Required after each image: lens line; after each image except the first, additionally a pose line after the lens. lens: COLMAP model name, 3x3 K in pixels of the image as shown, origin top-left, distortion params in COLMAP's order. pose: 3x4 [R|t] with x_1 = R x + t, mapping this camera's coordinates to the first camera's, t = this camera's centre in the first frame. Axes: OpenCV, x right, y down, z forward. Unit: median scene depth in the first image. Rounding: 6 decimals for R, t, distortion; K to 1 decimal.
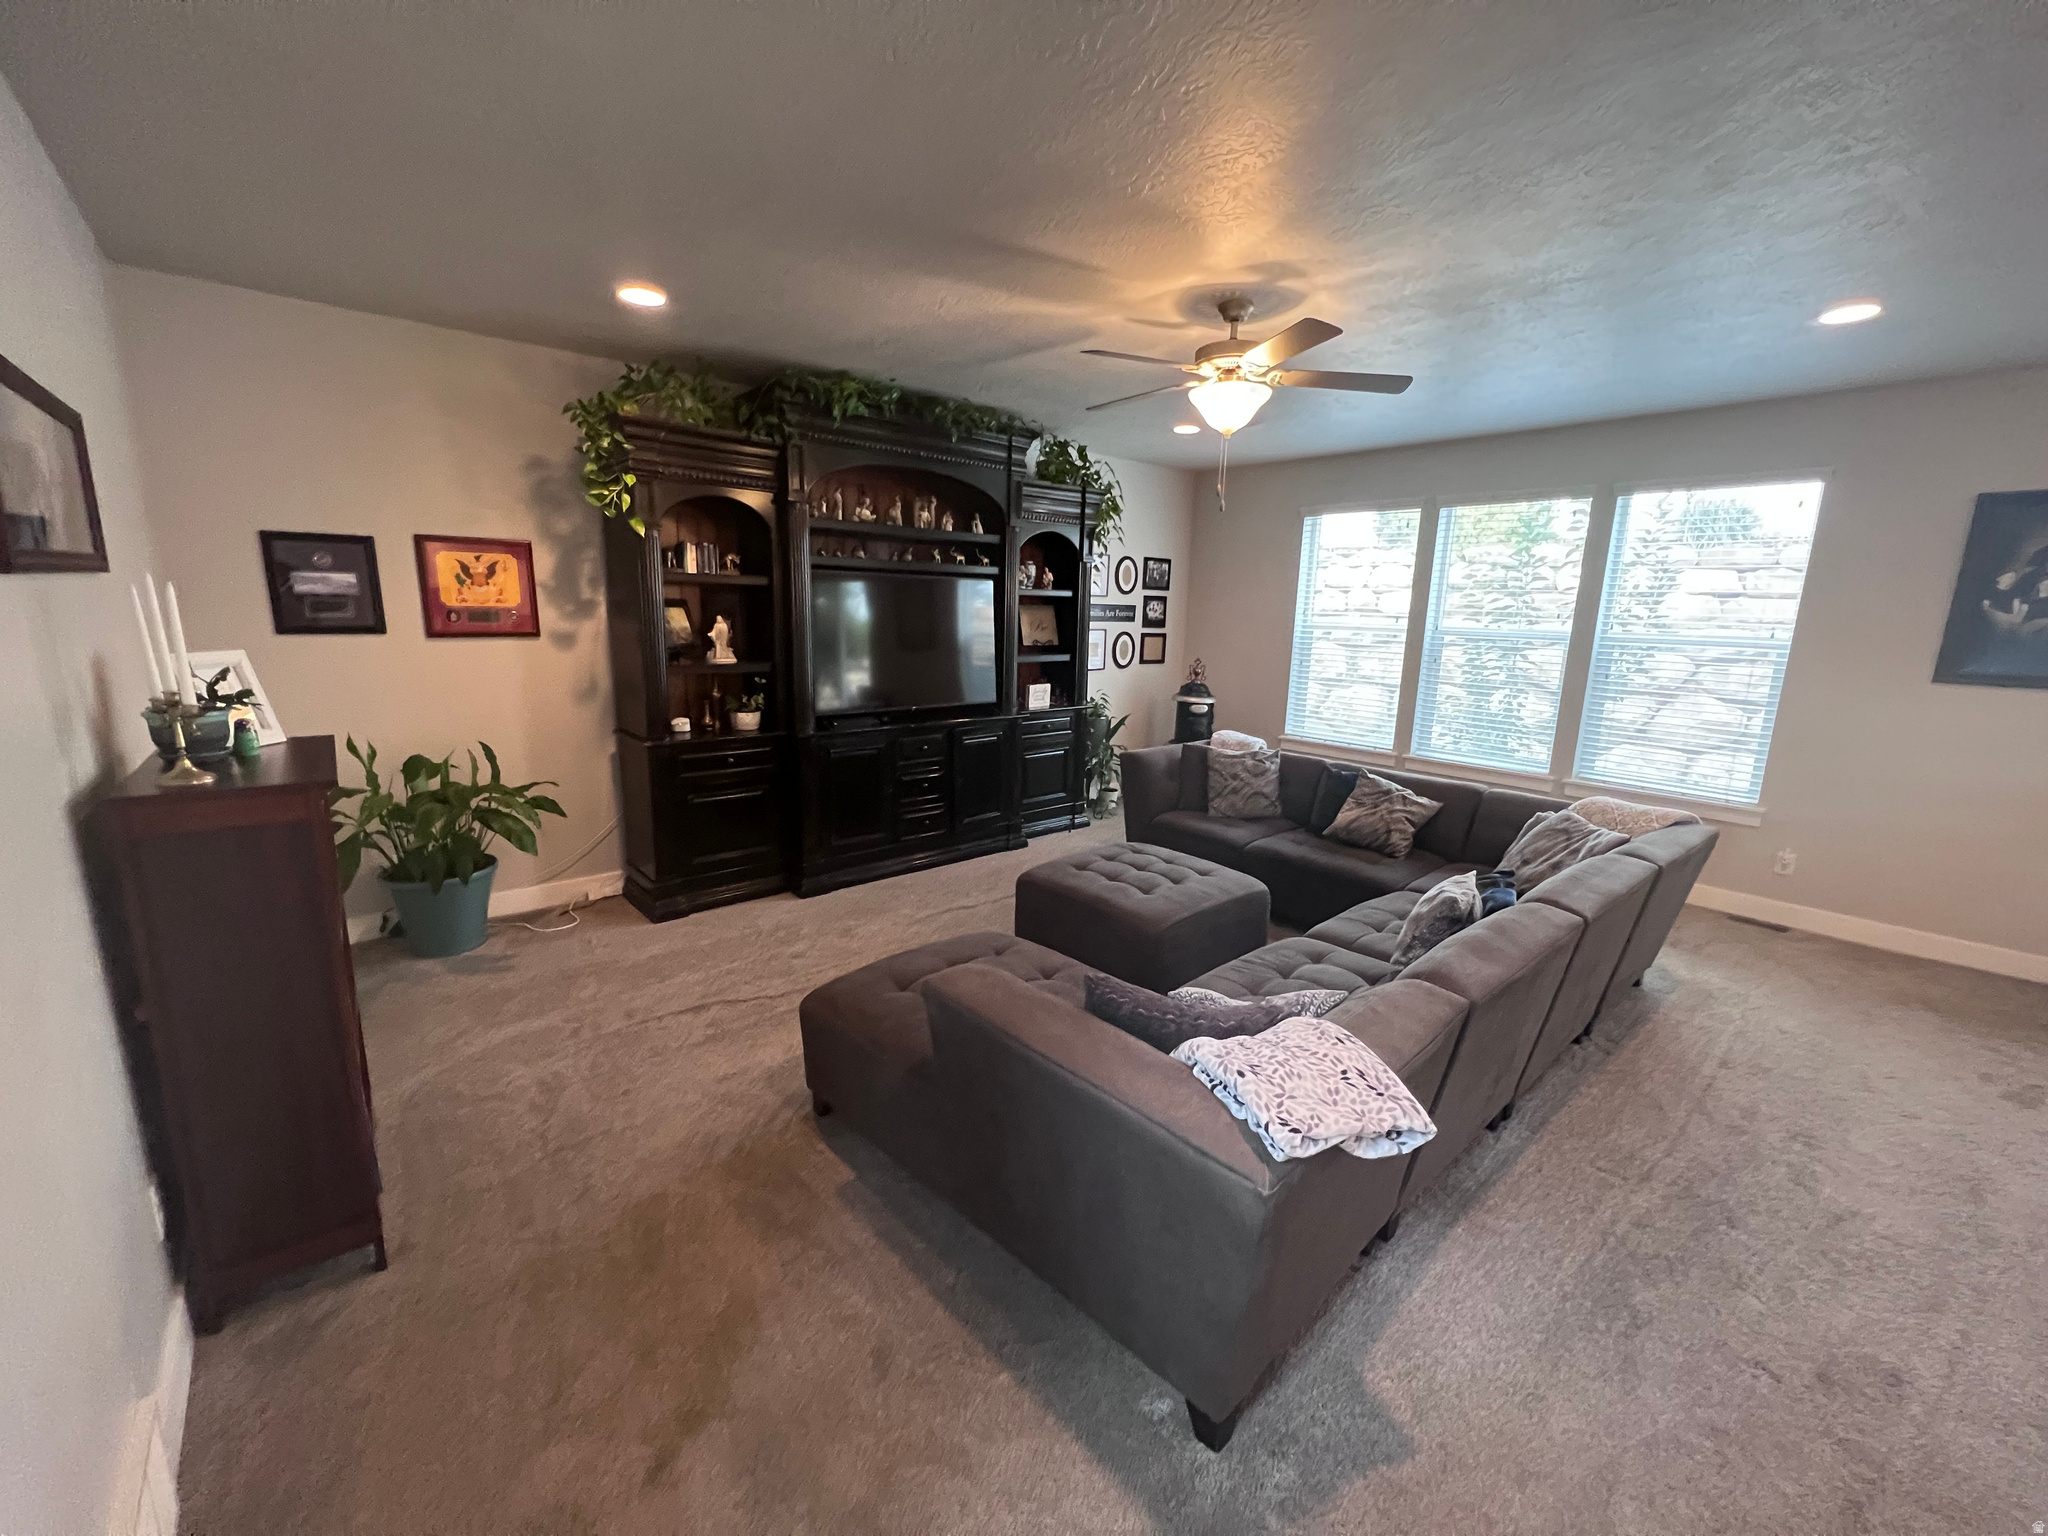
lens RADIAL K [[822.0, 0, 1022.5], [0, 822.0, 771.4], [0, 0, 1]] dist [0.003607, -0.000314]
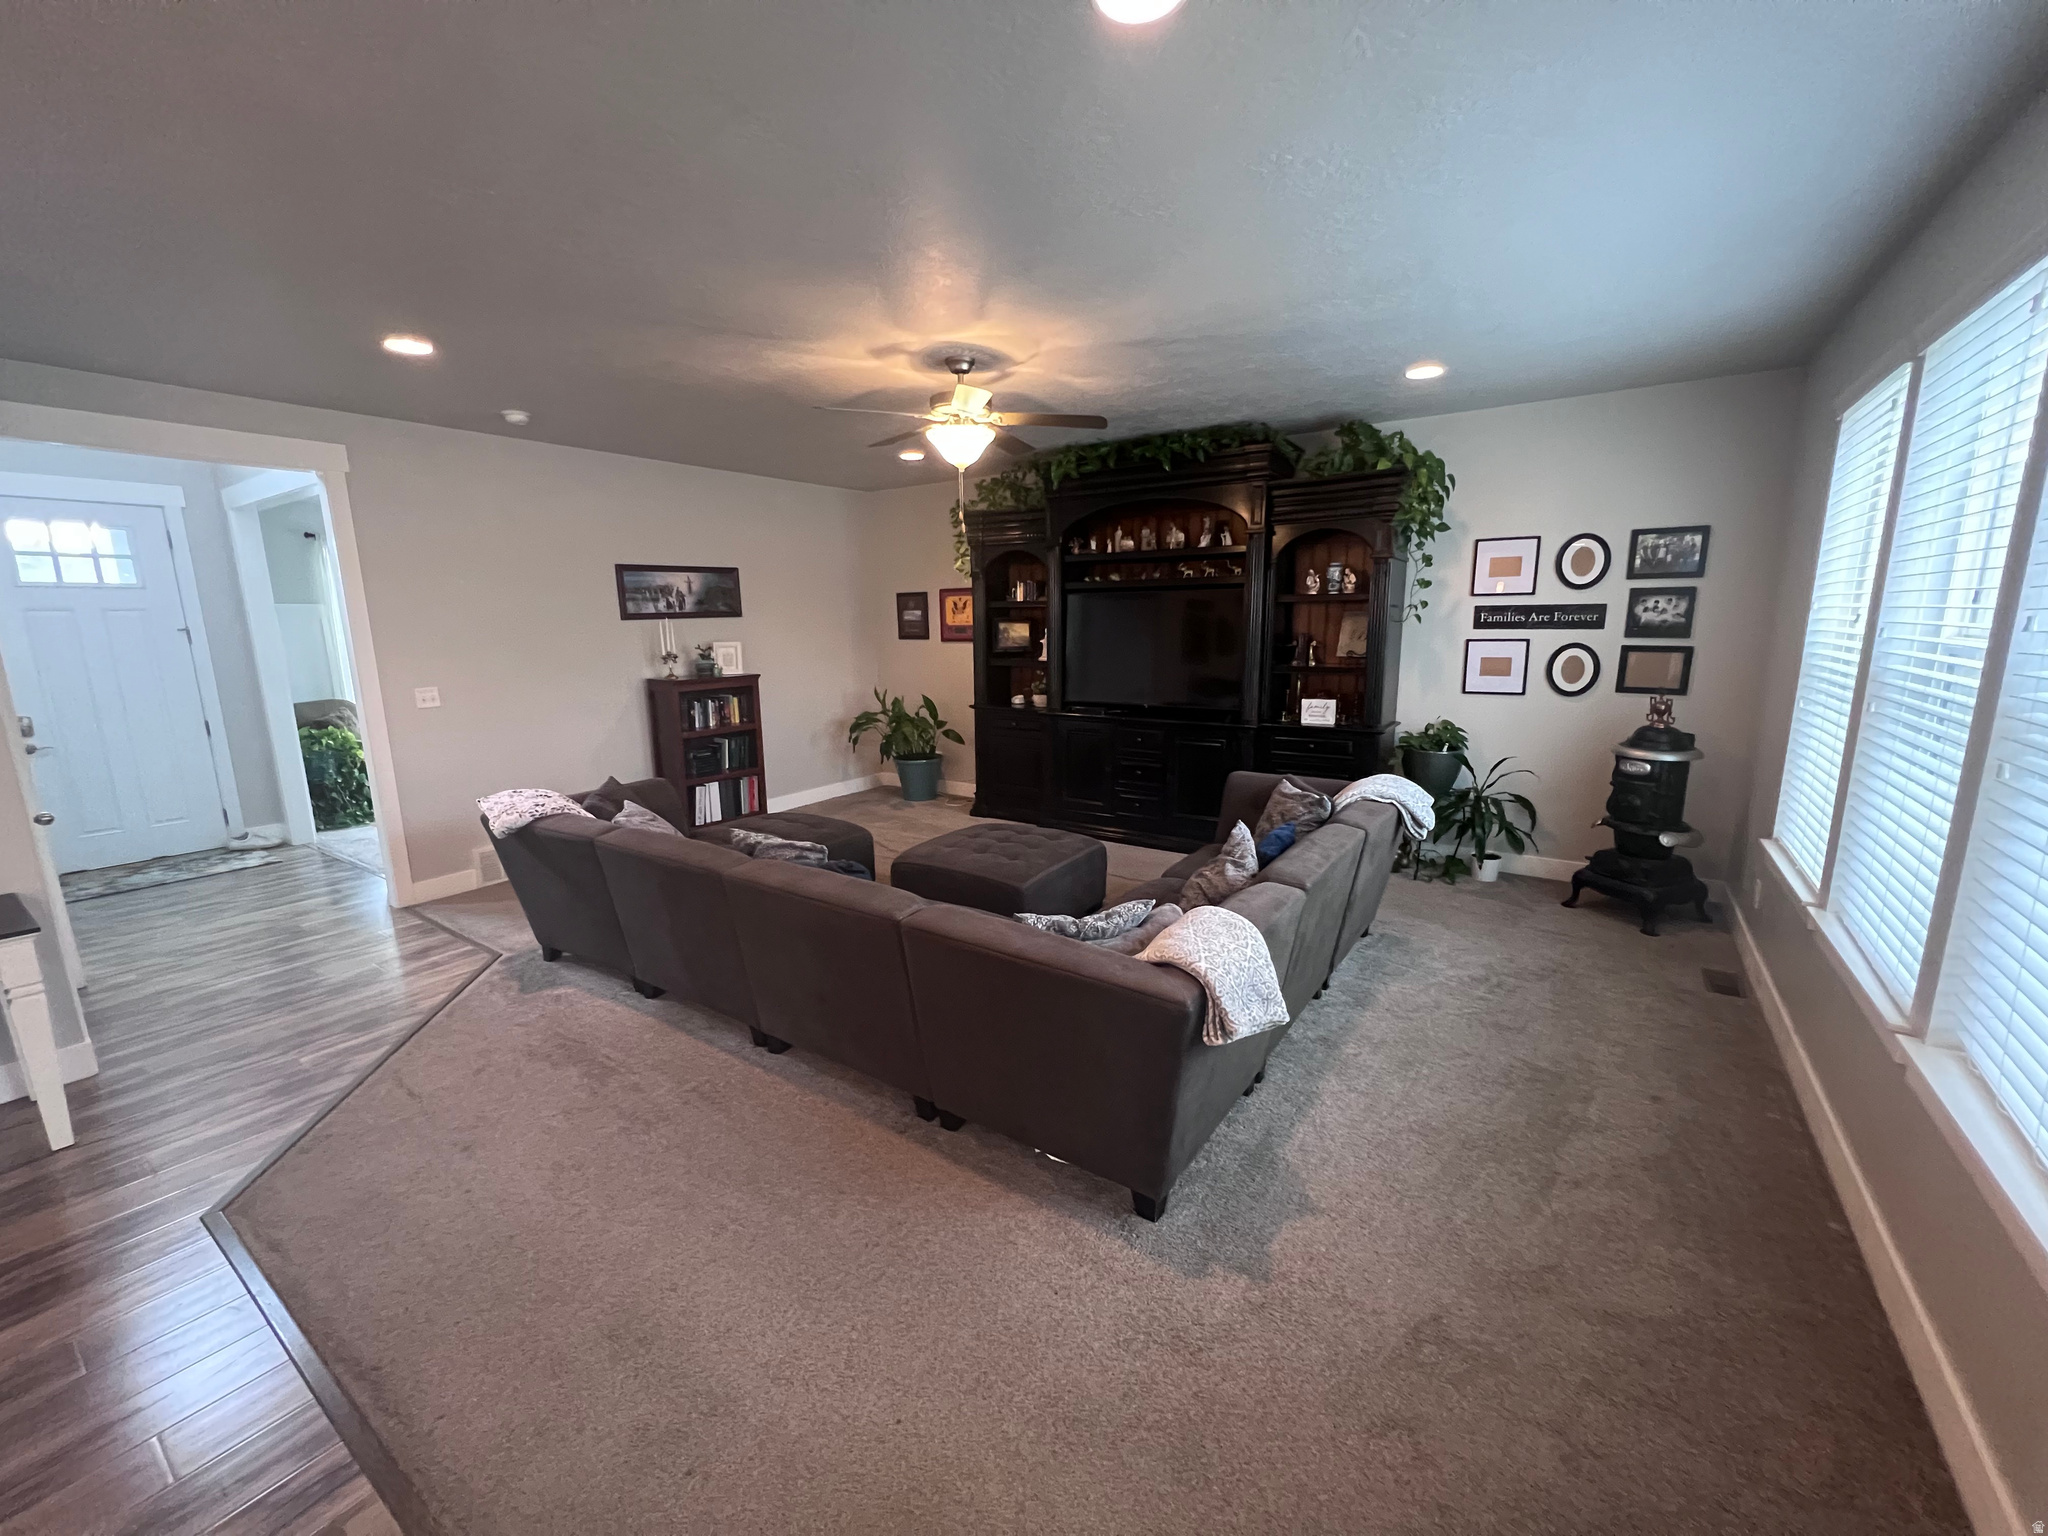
lens RADIAL K [[822.0, 0, 1022.6], [0, 822.0, 773.7], [0, 0, 1]] dist [0.003607, -0.000314]
pose [[0.254663, 0.153757, -0.954728, 1.008405], [-0.173494, 0.978524, 0.111312, -0.086925], [0.951339, 0.137292, 0.275870, 0.562587]]
